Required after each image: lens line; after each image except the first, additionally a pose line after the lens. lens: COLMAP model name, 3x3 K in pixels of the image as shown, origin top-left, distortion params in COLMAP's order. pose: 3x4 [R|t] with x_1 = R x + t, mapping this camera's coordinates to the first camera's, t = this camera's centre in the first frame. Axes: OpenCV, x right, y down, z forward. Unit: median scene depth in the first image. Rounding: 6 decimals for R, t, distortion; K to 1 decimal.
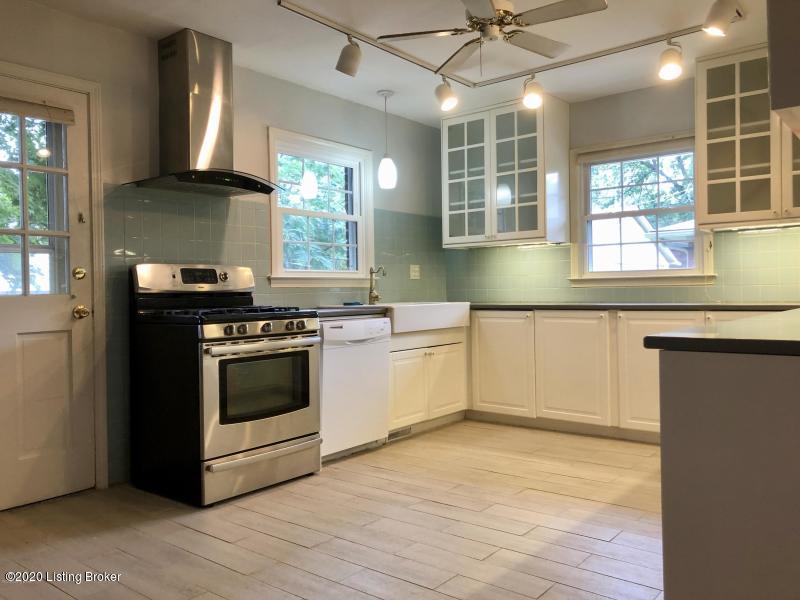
lens RADIAL K [[665.5, 0, 400.0], [0, 665.5, 300.0], [0, 0, 1]] dist [0.071261, -0.049629]
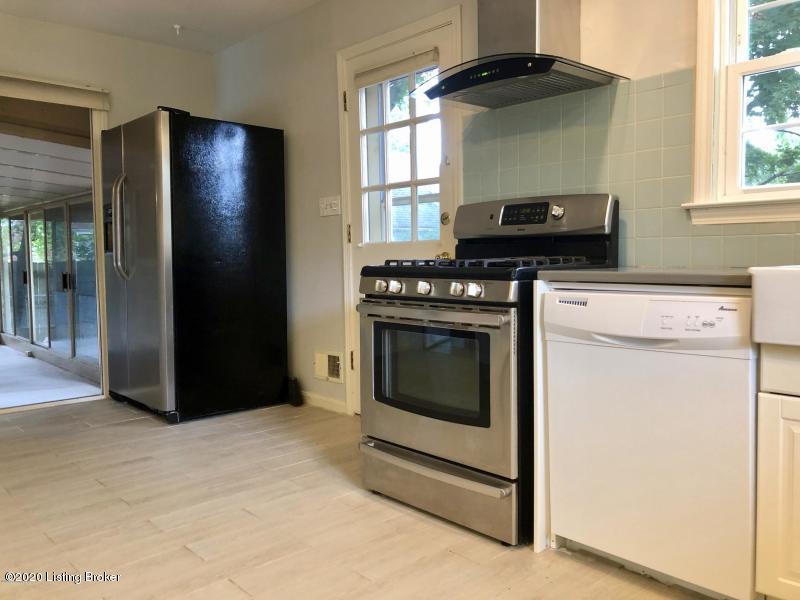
lens RADIAL K [[665.5, 0, 400.0], [0, 665.5, 300.0], [0, 0, 1]] dist [0.071261, -0.049629]
pose [[-0.149057, 0.081754, -0.985443, 0.445964], [-0.005232, 0.996497, 0.083462, -0.003398], [0.988815, 0.017597, -0.148107, 0.987907]]
